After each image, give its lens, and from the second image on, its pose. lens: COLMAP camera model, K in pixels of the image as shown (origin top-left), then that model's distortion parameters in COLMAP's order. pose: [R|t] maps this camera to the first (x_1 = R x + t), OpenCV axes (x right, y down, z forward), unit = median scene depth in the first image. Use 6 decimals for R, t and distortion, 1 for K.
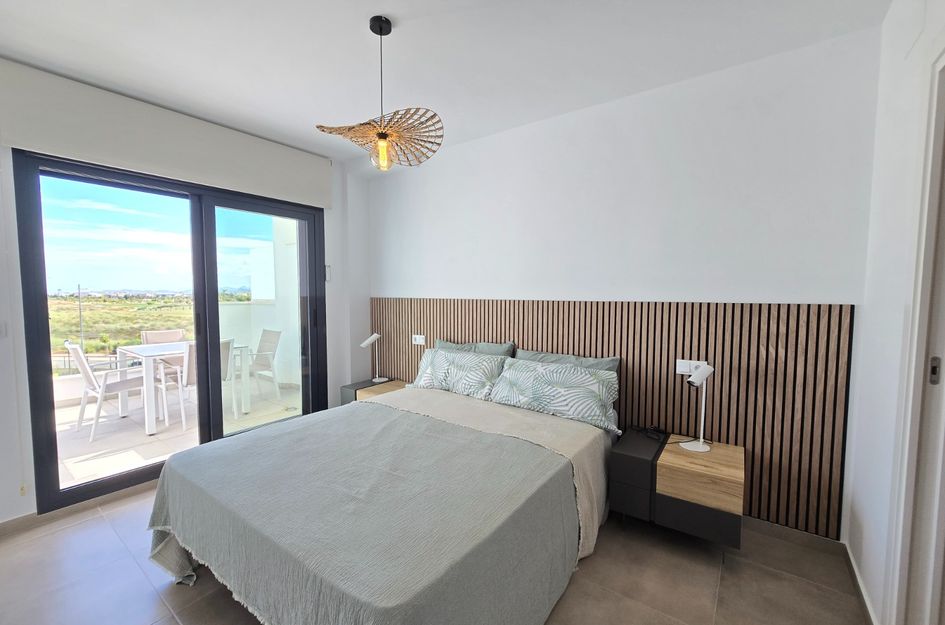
lens RADIAL K [[387.2, 0, 470.0], [0, 387.2, 316.8], [0, 0, 1]] dist [-0.003023, 0.000220]
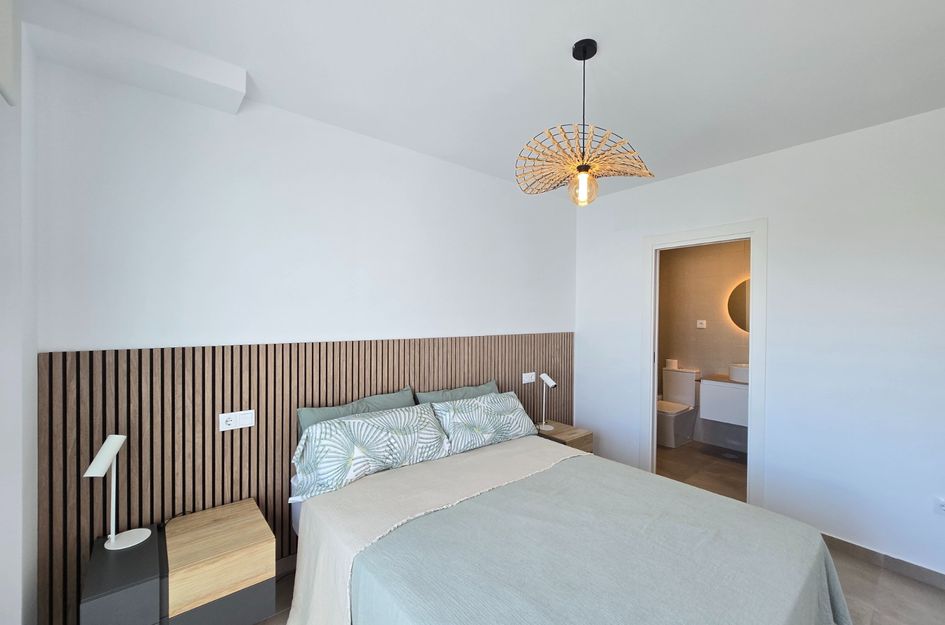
lens RADIAL K [[387.2, 0, 470.0], [0, 387.2, 316.8], [0, 0, 1]] dist [-0.003023, 0.000220]
pose [[0.243489, -0.004770, 0.969892, -0.855132], [0.056090, 0.998384, -0.009171, -0.093565], [-0.968280, 0.056634, 0.243363, 0.779885]]
